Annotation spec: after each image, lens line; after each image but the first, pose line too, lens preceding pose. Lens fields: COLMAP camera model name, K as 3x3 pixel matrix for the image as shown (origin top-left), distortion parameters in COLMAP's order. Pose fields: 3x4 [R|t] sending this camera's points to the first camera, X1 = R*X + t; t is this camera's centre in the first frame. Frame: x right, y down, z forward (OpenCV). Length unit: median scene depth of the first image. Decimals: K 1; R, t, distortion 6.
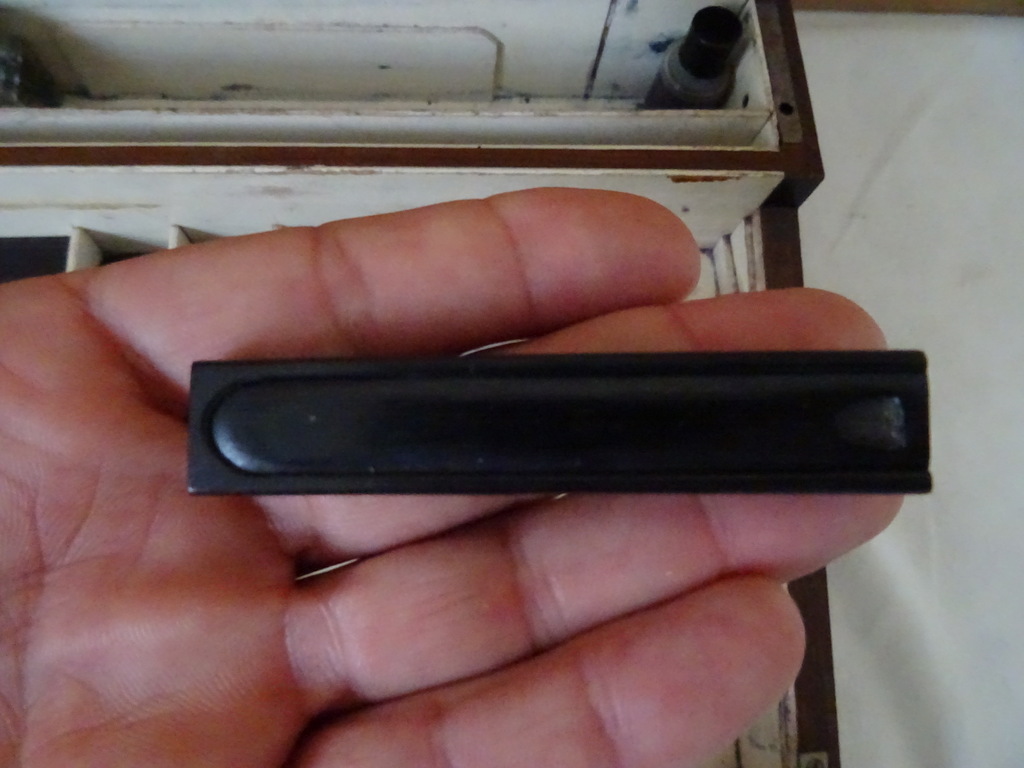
lens RADIAL K [[725.0, 0, 513.2], [0, 725.0, 380.3], [0, 0, 1]] dist [-0.008936, -0.004084]
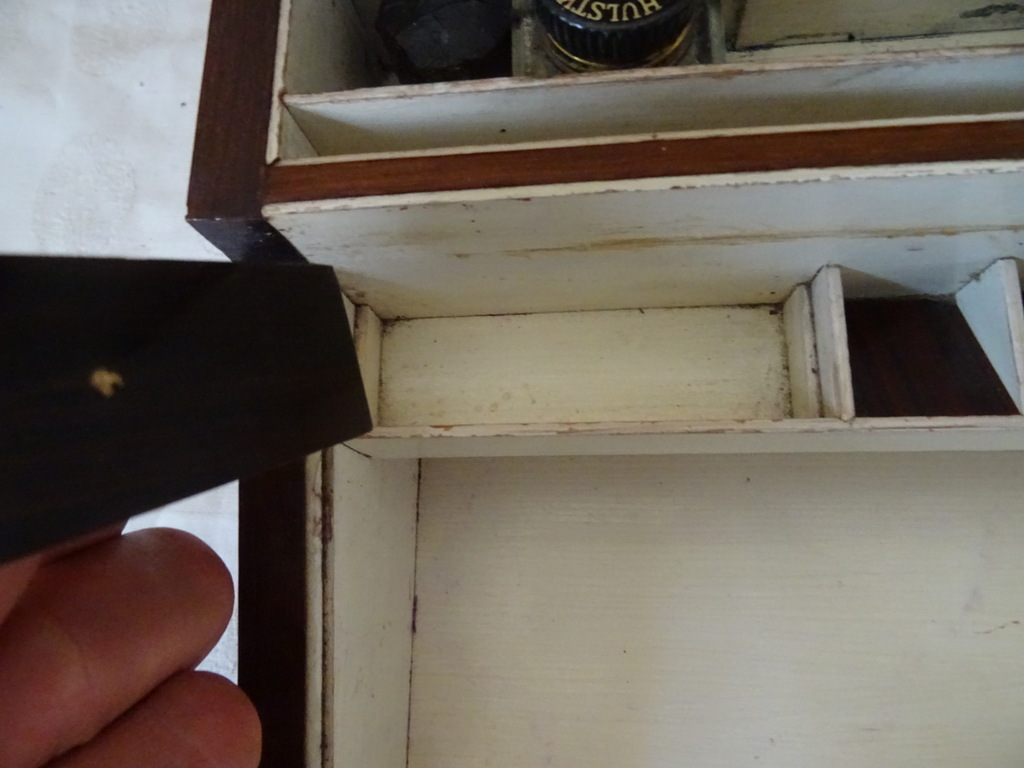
lens RADIAL K [[728.5, 0, 512.9], [0, 728.5, 379.1], [0, 0, 1]] dist [-0.001074, -0.005411]
pose [[0.975685, 0.007867, -0.219035, -0.685295], [-0.000307, 0.999404, 0.034529, -0.131790], [0.219176, -0.033622, 0.975106, 0.345866]]
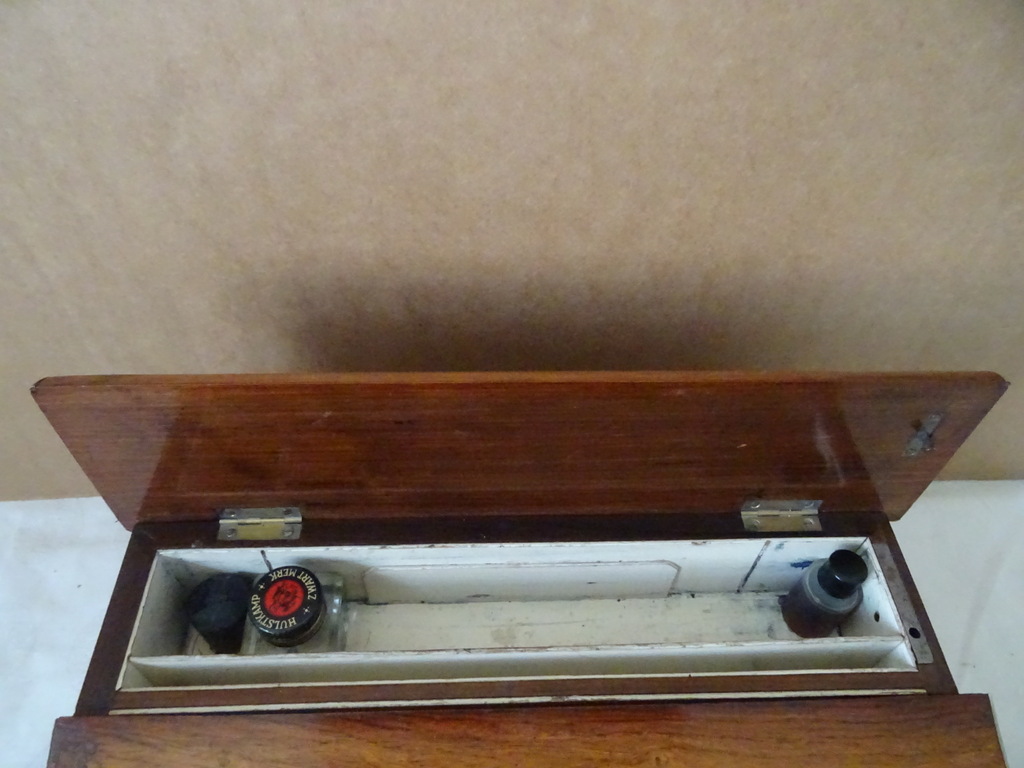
lens RADIAL K [[725.0, 0, 513.2], [0, 725.0, 380.3], [0, 0, 1]] dist [-0.008936, -0.004084]
pose [[0.998126, -0.021553, -0.057265, -0.252280], [-0.003602, 0.913589, -0.406622, -0.244477], [0.061081, 0.406067, 0.911800, -0.407098]]
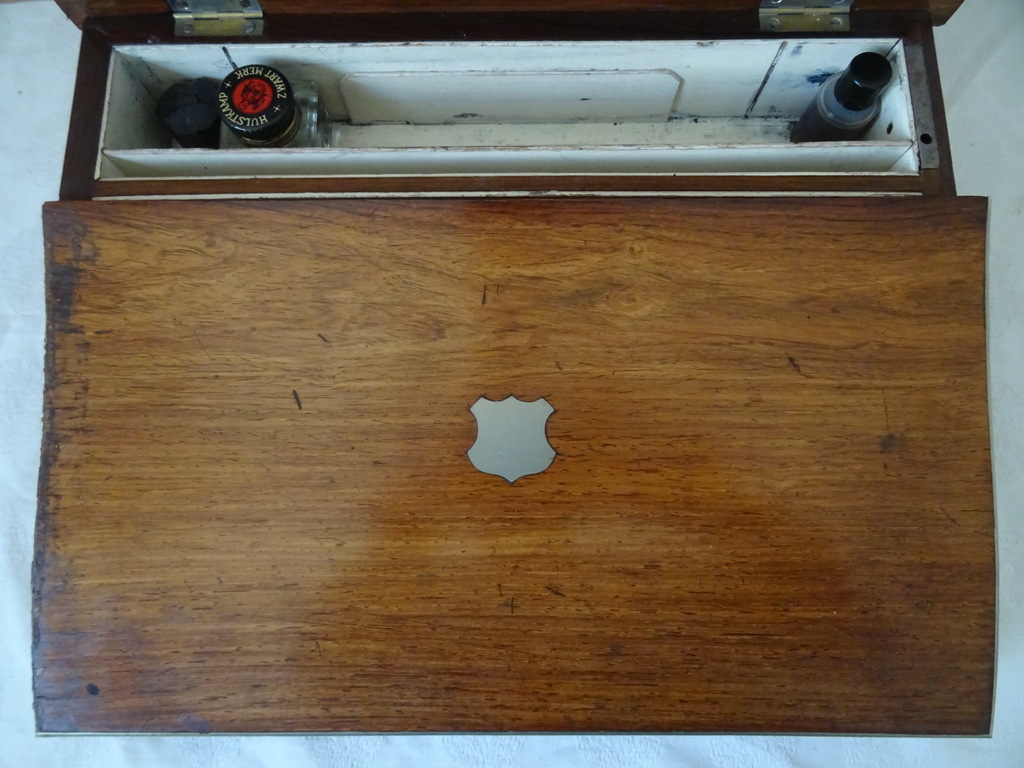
lens RADIAL K [[728.5, 0, 512.9], [0, 728.5, 379.1], [0, 0, 1]] dist [-0.001074, -0.005411]
pose [[0.993938, 0.028542, -0.106169, -0.164512], [-0.022219, 0.997935, 0.060271, -0.027368], [0.107670, -0.057547, 0.992520, -0.300819]]
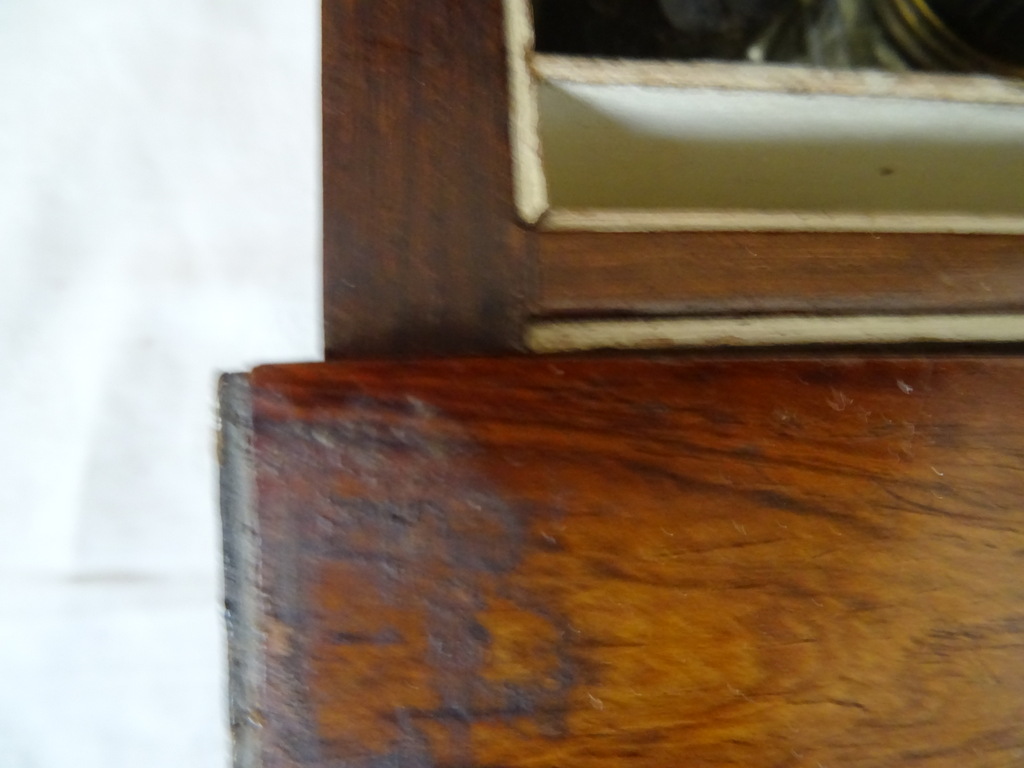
lens RADIAL K [[725.0, 0, 513.2], [0, 725.0, 380.3], [0, 0, 1]] dist [-0.008936, -0.004084]
pose [[0.998750, 0.013138, 0.048221, -0.963428], [-0.016210, 0.997826, 0.063876, -0.227229], [-0.047277, -0.064578, 0.996792, 0.586556]]
